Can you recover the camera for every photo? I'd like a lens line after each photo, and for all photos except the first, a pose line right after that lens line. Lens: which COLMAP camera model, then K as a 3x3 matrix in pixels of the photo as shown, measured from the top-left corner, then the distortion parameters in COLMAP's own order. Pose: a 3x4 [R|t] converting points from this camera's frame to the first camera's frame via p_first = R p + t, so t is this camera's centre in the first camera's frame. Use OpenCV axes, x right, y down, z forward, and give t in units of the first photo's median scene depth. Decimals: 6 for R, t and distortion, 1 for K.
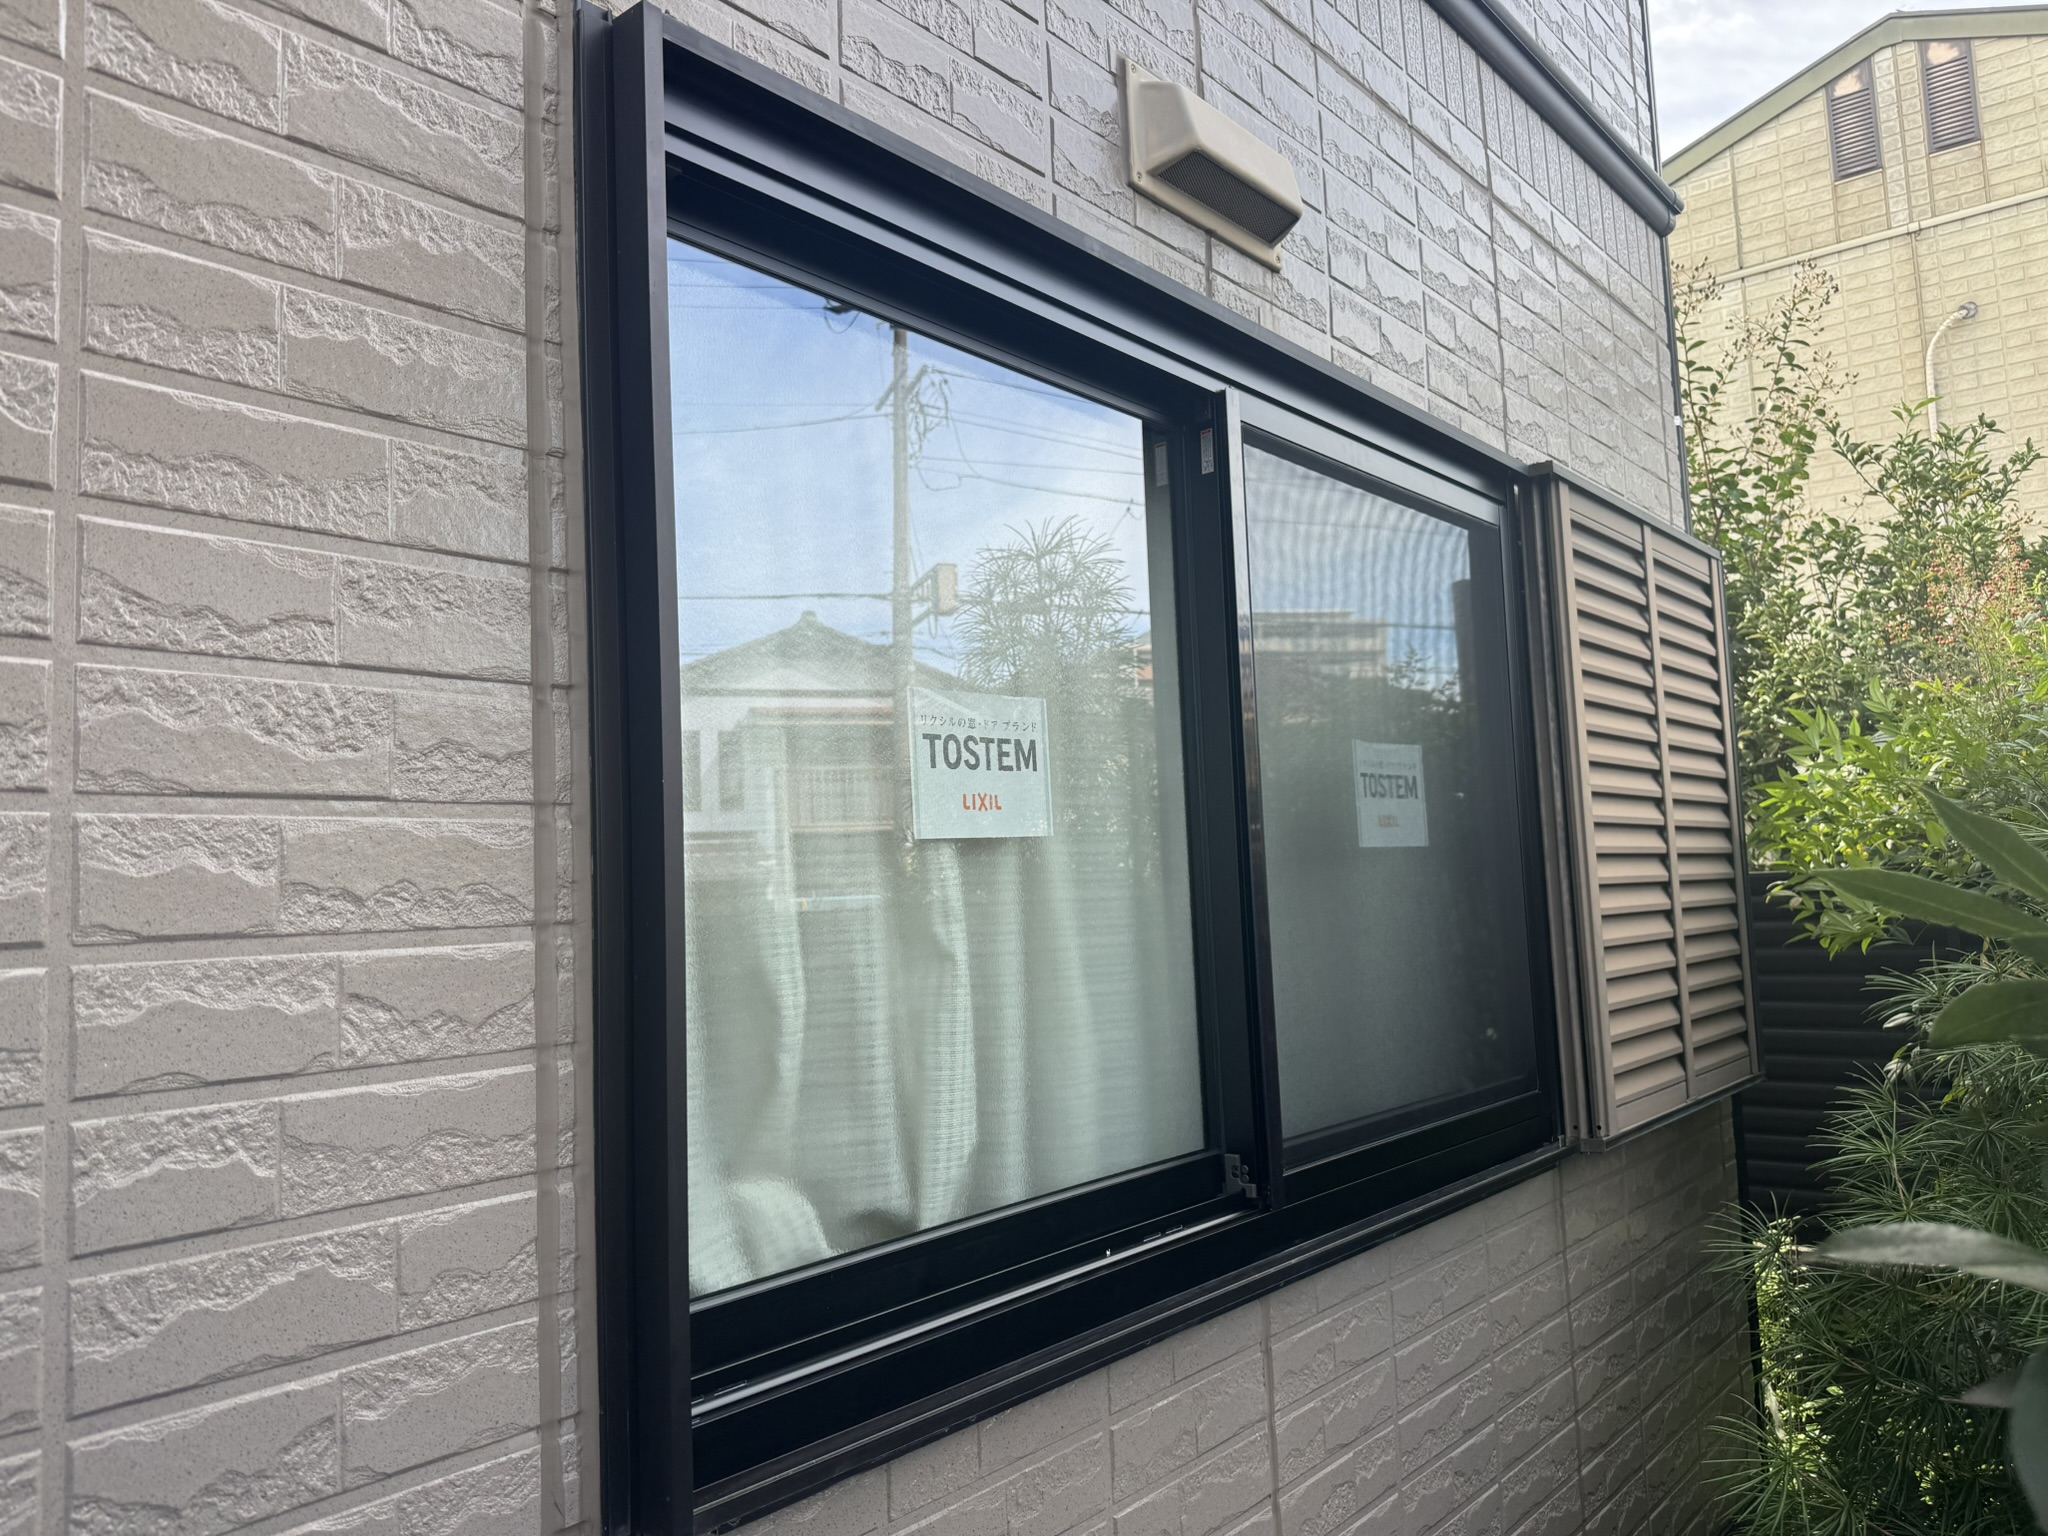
lens RADIAL K [[1404.4, 0, 1038.8], [0, 1404.4, 772.6], [0, 0, 1]] dist [-0.014215, -0.003977]
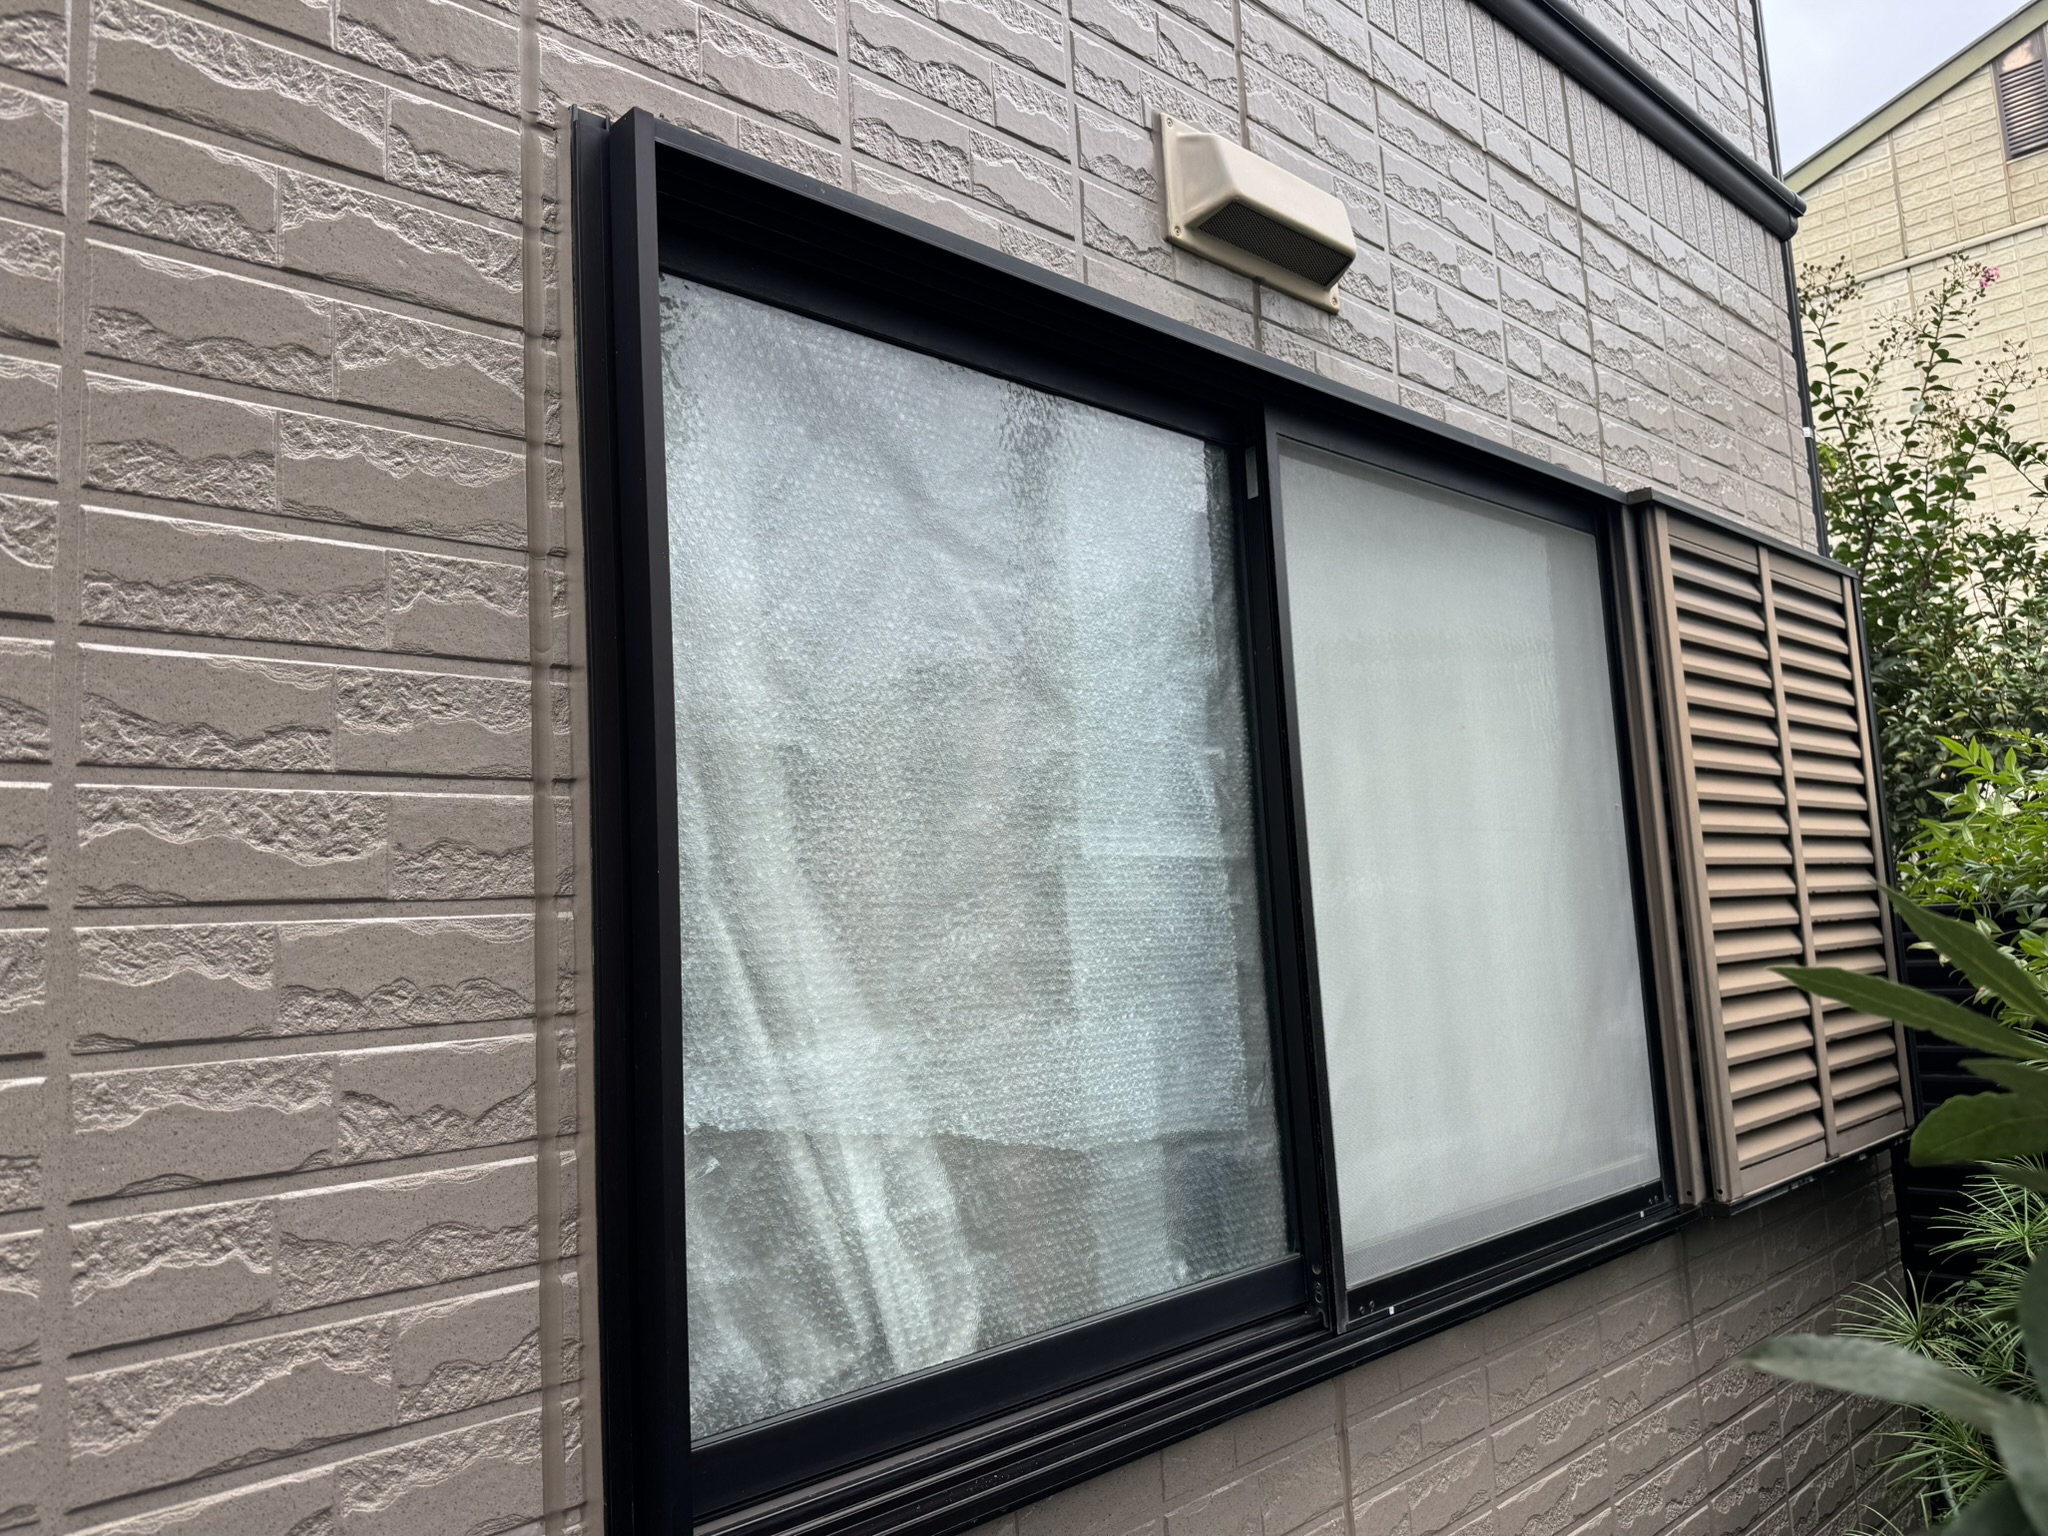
lens RADIAL K [[1404.4, 0, 1023.4], [0, 1404.4, 774.6], [0, 0, 1]] dist [-0.014215, -0.003977]
pose [[0.993838, -0.025151, -0.107955, 0.099878], [0.022633, 0.999444, -0.024490, -0.032495], [0.108511, 0.021896, 0.993854, 0.022170]]
